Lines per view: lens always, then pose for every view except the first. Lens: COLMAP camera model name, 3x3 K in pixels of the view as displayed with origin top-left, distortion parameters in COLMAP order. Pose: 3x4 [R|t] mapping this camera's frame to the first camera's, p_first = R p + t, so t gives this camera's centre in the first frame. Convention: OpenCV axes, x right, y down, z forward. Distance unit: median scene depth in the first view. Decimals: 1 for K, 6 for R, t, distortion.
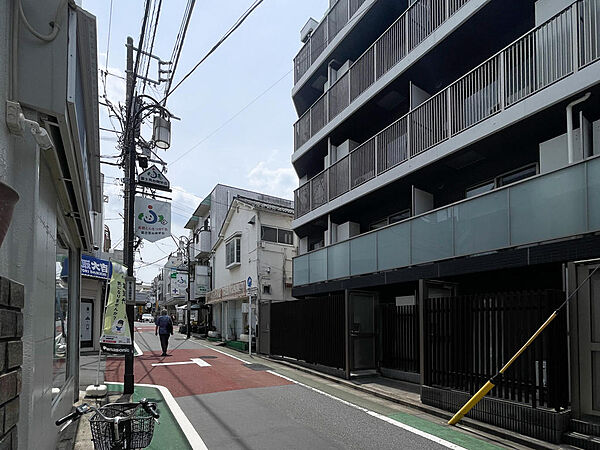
lens RADIAL K [[260.4, 0, 300.0], [0, 260.4, 225.0], [0, 0, 1]] dist [0.000109, -0.000014]
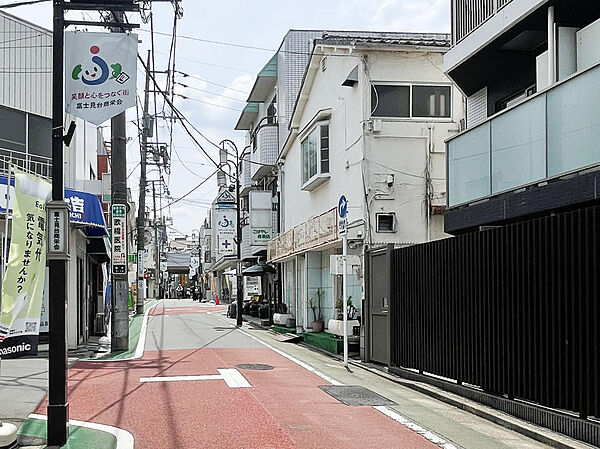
lens RADIAL K [[489.8, 0, 299.7], [0, 489.8, 285.4], [0, 0, 1]] dist [0.056553, -0.078408]
pose [[0.939217, -0.026402, -0.342308, 0.013422], [0.136679, 0.943378, 0.302254, 0.081076], [0.314945, -0.330668, 0.889645, 0.201219]]
